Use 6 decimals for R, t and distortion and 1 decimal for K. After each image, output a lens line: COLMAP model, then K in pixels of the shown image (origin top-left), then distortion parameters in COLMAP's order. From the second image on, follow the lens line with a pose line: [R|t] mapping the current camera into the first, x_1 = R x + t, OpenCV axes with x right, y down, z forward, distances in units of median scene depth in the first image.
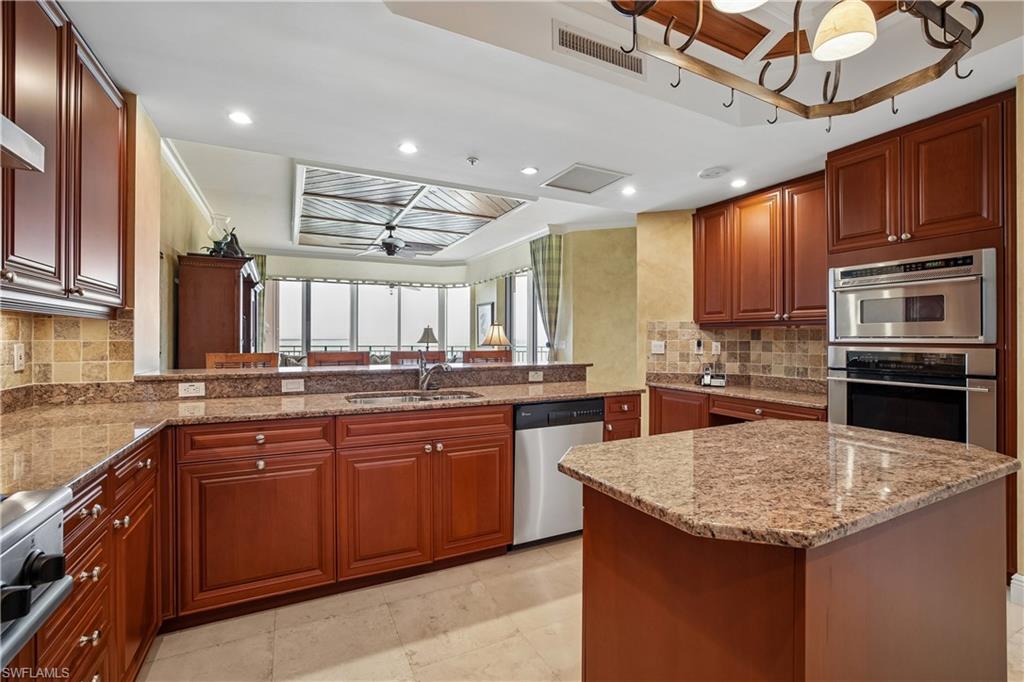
lens RADIAL K [[446.2, 0, 506.3], [0, 446.2, 342.8], [0, 0, 1]] dist [-0.015876, 0.001571]
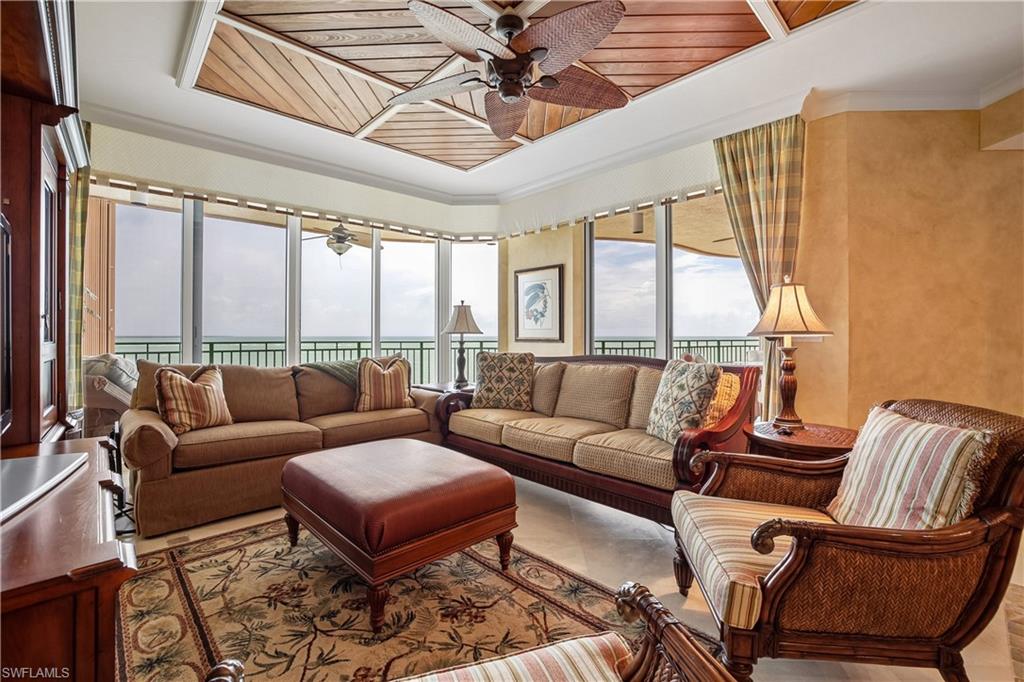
lens RADIAL K [[446.2, 0, 518.0], [0, 446.2, 337.4], [0, 0, 1]] dist [-0.015876, 0.001571]
pose [[0.957648, -0.002079, 0.287933, -0.351308], [0.003189, 0.999989, -0.003386, 0.008831], [-0.287923, 0.004161, 0.957645, 0.622935]]
